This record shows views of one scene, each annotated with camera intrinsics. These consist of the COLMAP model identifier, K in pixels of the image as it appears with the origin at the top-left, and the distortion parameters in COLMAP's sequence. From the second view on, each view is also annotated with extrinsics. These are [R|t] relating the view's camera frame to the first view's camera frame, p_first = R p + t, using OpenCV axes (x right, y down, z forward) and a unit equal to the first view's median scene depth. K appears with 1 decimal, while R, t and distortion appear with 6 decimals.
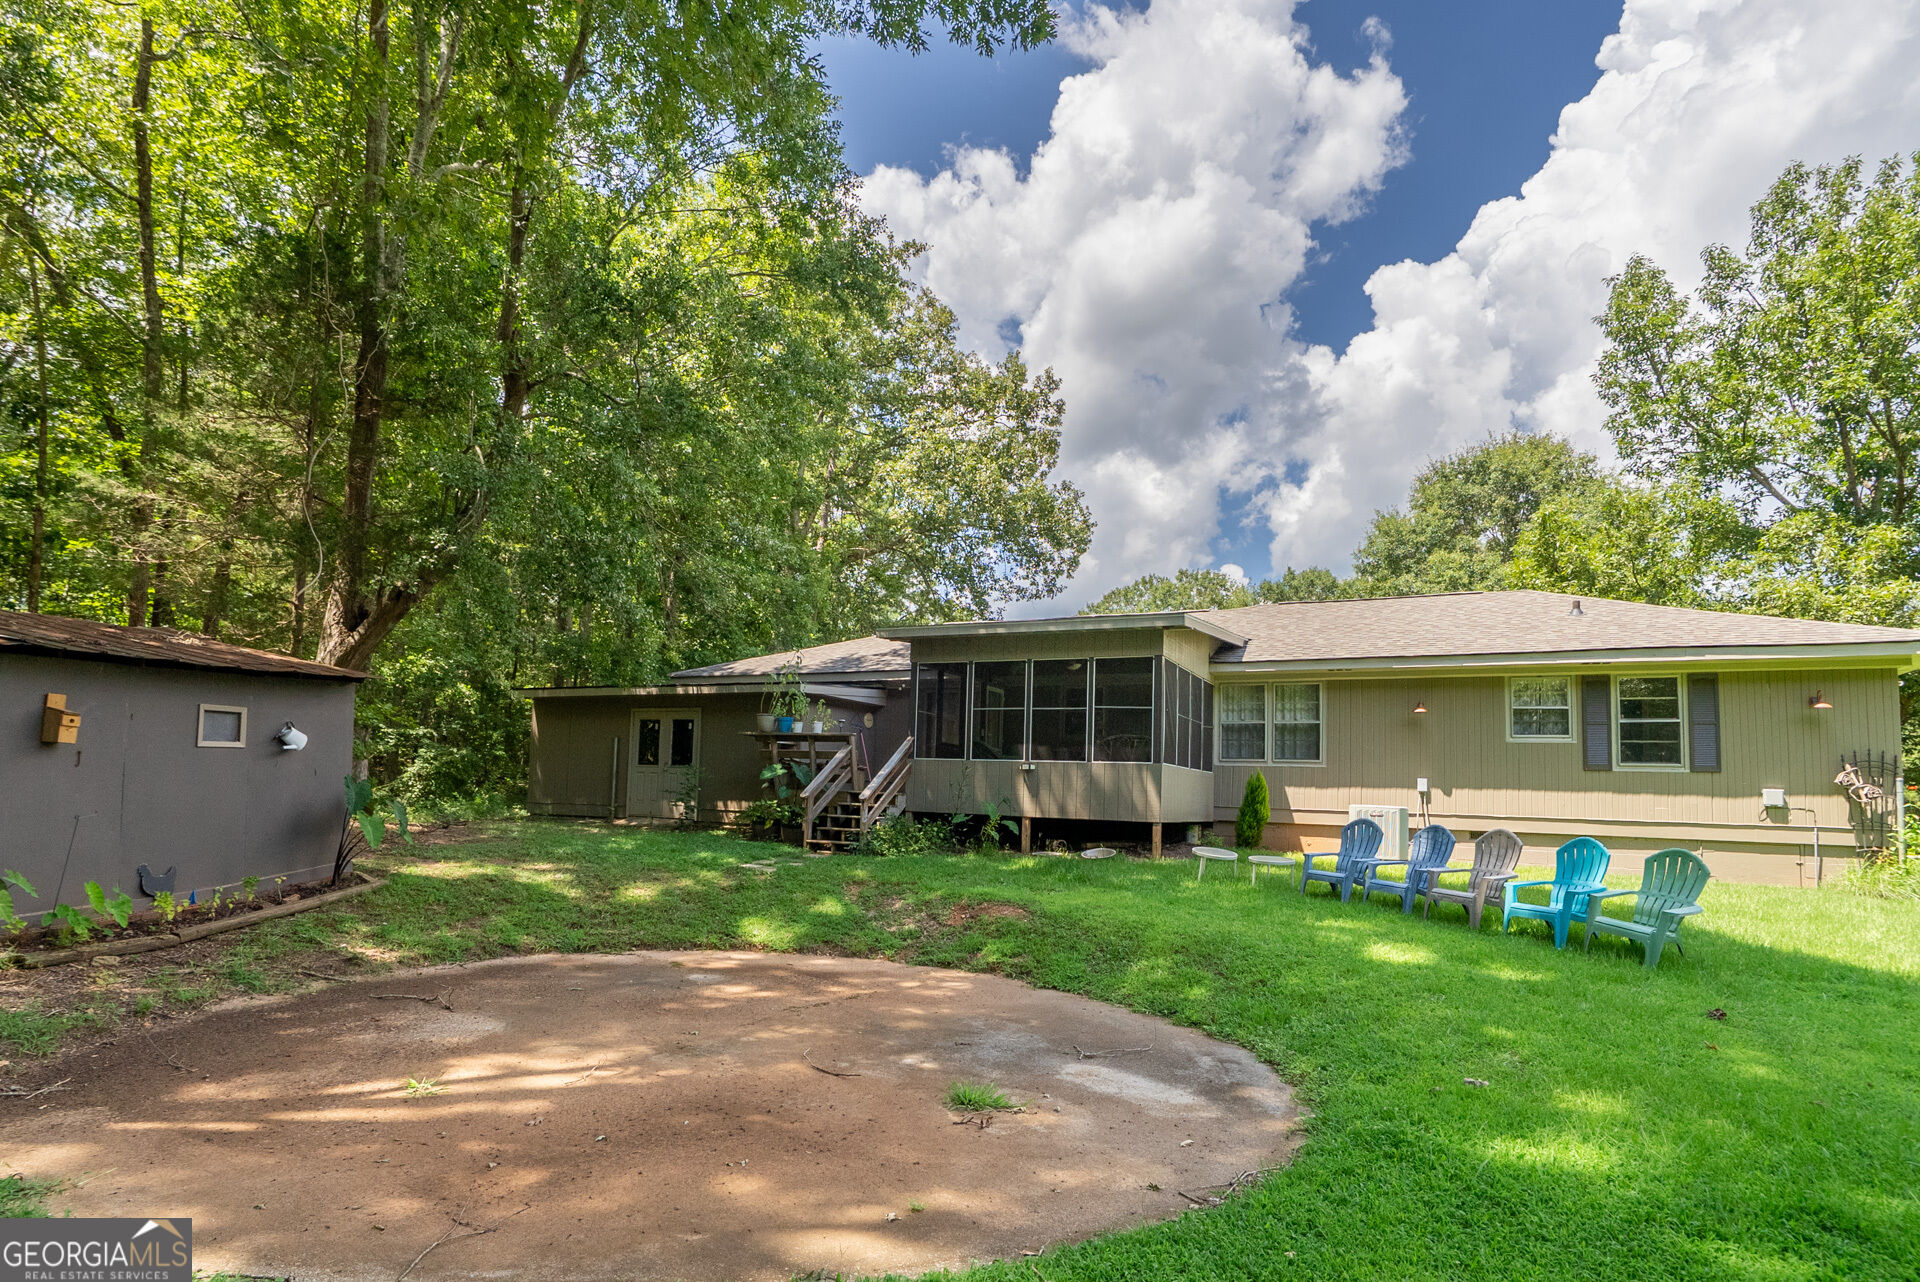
lens RADIAL K [[980.7, 0, 923.4], [0, 980.7, 649.4], [0, 0, 1]] dist [-0.003276, -0.000520]
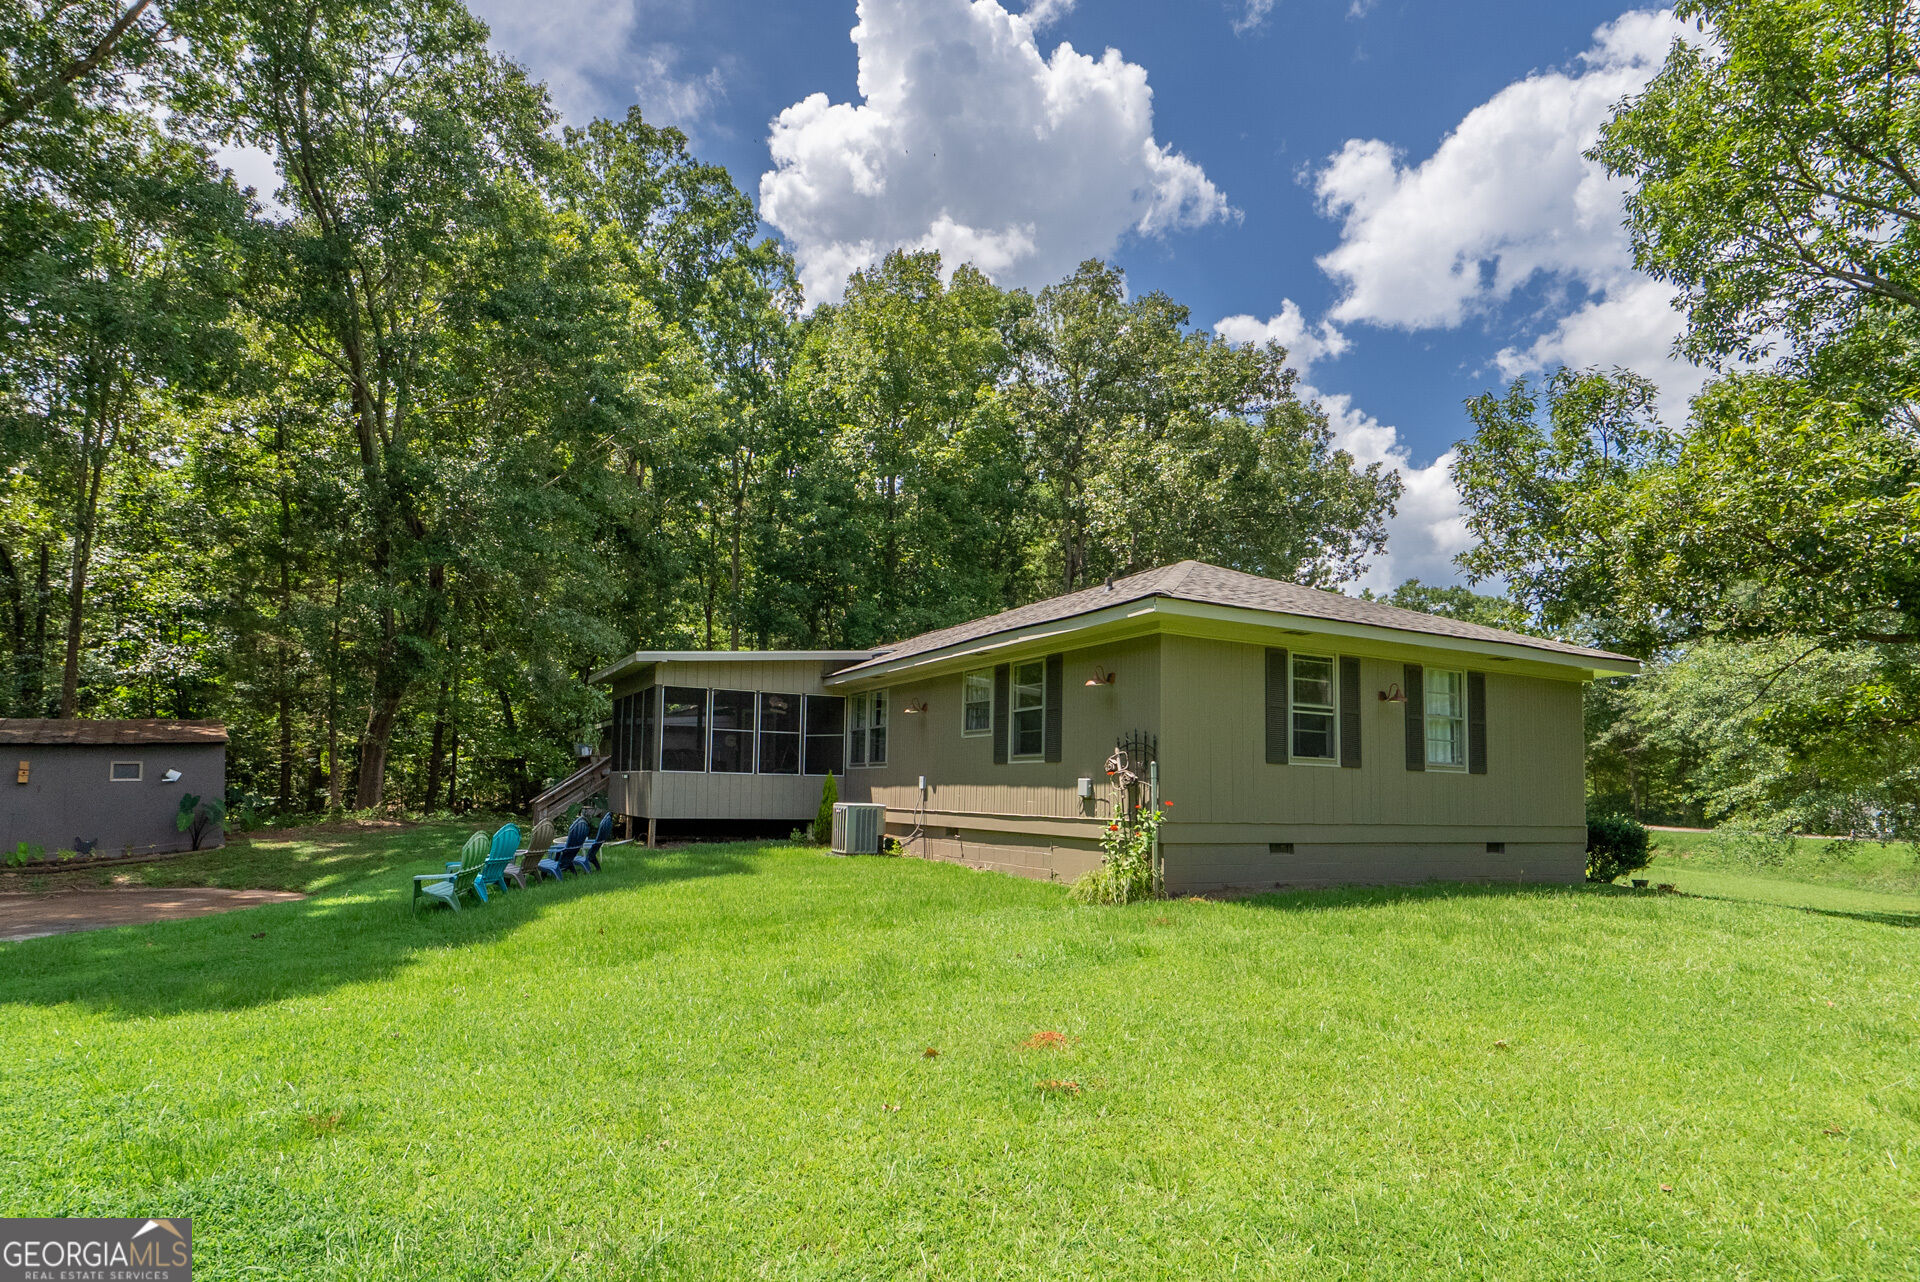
lens RADIAL K [[980.7, 0, 923.4], [0, 980.7, 649.4], [0, 0, 1]] dist [-0.003276, -0.000520]
pose [[0.806898, -0.106570, -0.580998, 1.202495], [0.096965, 0.994145, -0.047685, 0.051513], [0.582677, -0.017860, 0.812507, 0.179570]]
